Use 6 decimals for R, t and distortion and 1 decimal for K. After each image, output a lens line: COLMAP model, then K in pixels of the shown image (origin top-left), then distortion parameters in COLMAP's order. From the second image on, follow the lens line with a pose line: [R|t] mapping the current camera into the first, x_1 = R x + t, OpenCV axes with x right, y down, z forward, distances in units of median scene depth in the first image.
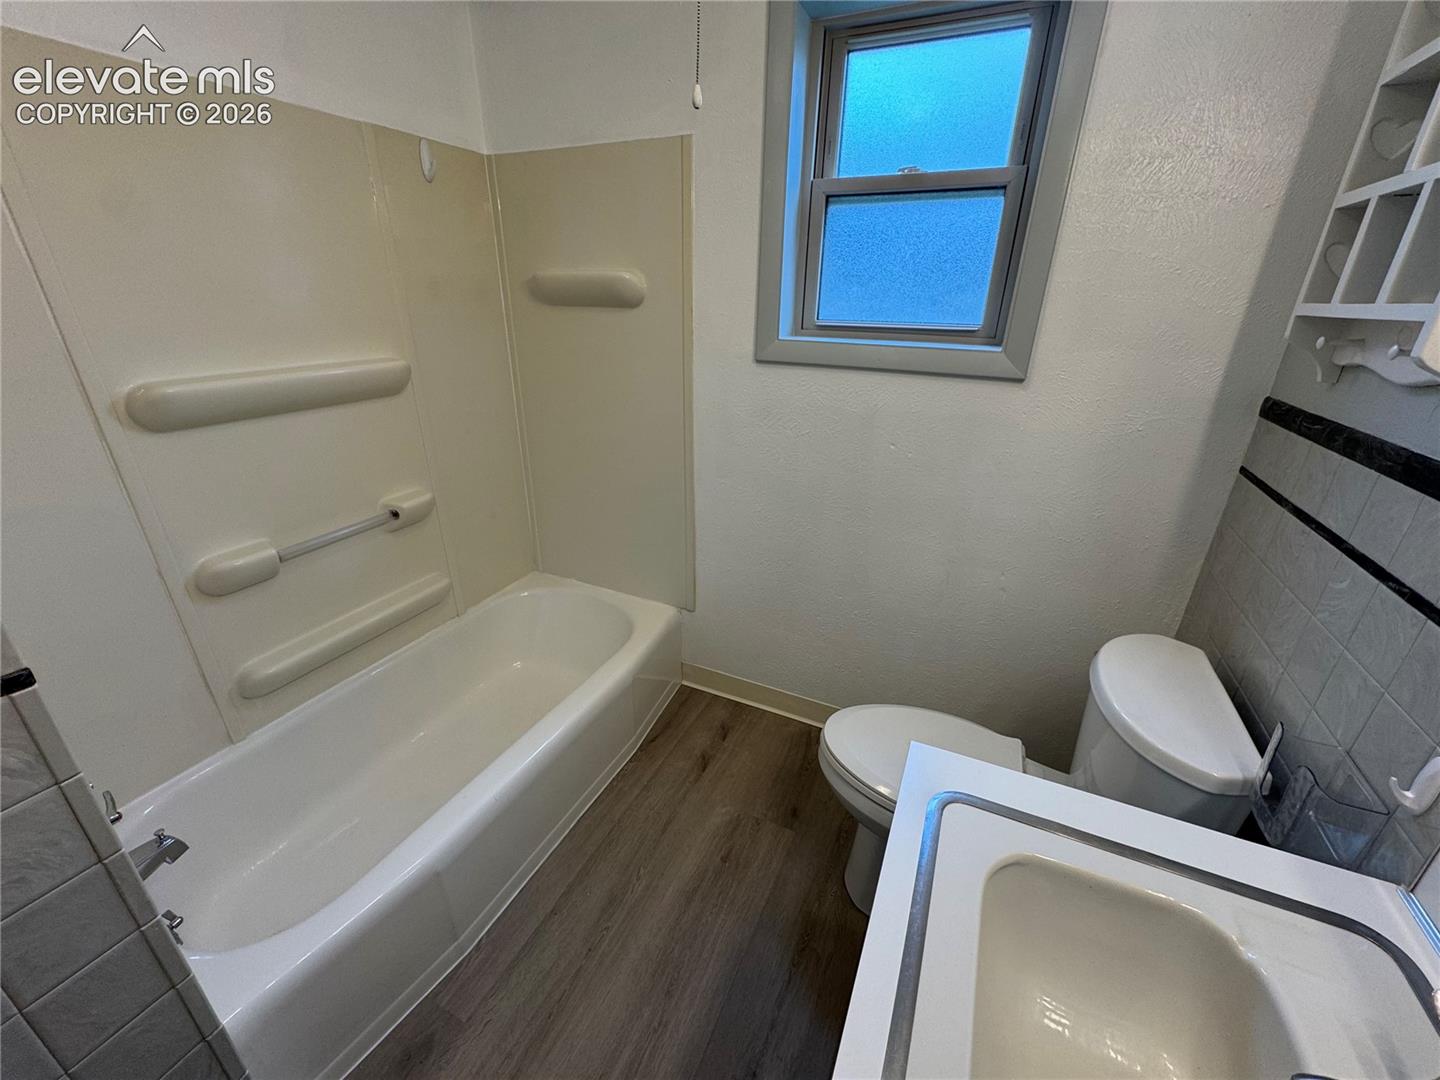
lens RADIAL K [[572.6, 0, 722.7], [0, 572.6, 536.2], [0, 0, 1]] dist [0.000200, -0.000198]
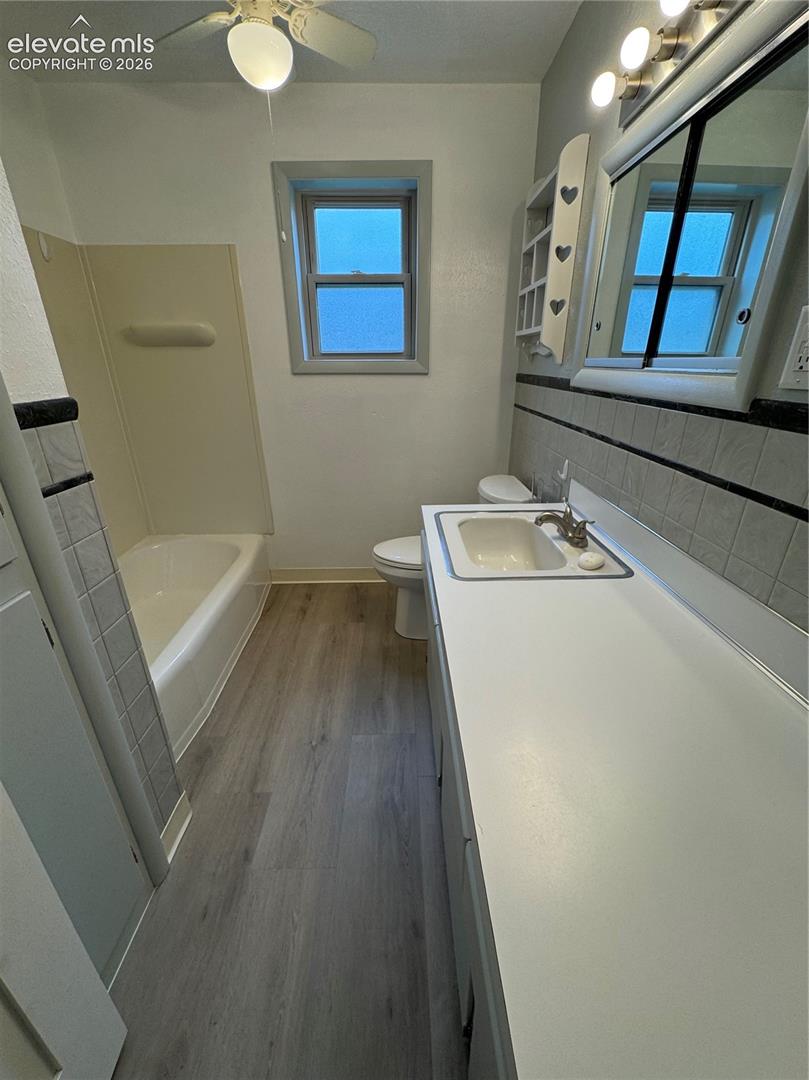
lens RADIAL K [[429.4, 0, 404.8], [0, 429.4, 539.3], [0, 0, 1]] dist [0.000200, -0.000198]
pose [[0.897114, -0.190673, 0.398535, -0.268192], [0.190999, 0.980803, 0.039306, 0.220509], [-0.398379, 0.040858, 0.916311, -0.356642]]
